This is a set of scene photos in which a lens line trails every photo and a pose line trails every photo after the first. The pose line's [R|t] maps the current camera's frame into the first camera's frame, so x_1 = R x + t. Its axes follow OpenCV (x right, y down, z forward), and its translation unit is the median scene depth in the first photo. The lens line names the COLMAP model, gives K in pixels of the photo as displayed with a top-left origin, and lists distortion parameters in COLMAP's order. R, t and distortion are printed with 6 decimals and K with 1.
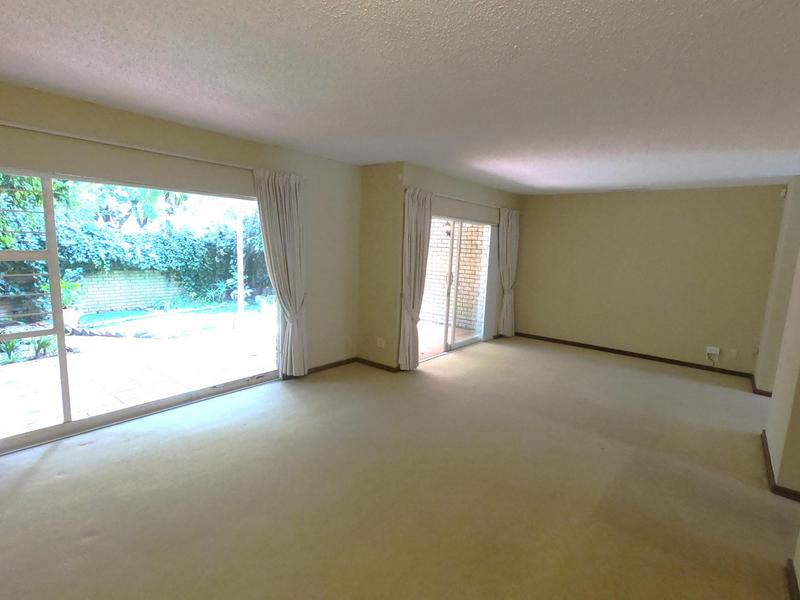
lens RADIAL K [[397.1, 0, 400.0], [0, 397.1, 300.0], [0, 0, 1]] dist [-0.003401, 0.000149]
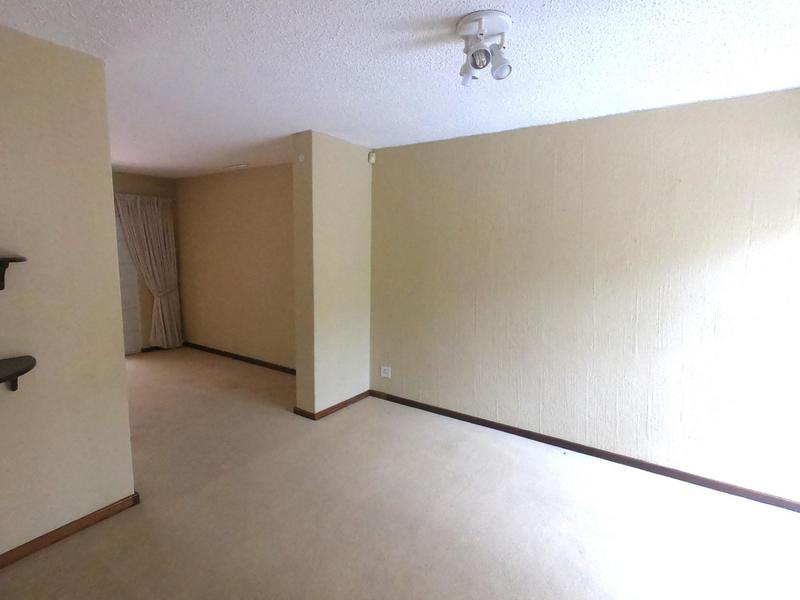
lens RADIAL K [[397.1, 0, 400.0], [0, 397.1, 300.0], [0, 0, 1]] dist [-0.003401, 0.000149]
pose [[0.993714, -0.034793, 0.106401, 0.698475], [0.034773, 0.999393, 0.002049, 0.004779], [-0.106408, 0.001664, 0.994321, 0.110345]]
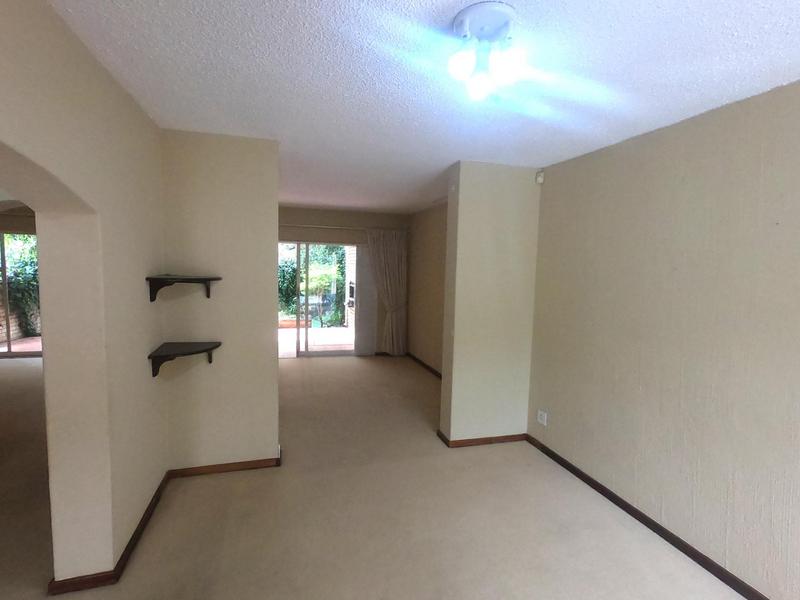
lens RADIAL K [[397.1, 0, 400.0], [0, 397.1, 300.0], [0, 0, 1]] dist [-0.003401, 0.000149]
pose [[0.837069, 0.034328, -0.546019, 0.858683], [-0.071200, 0.996377, -0.046511, -0.002764], [0.542445, 0.077810, 0.836480, 0.159332]]
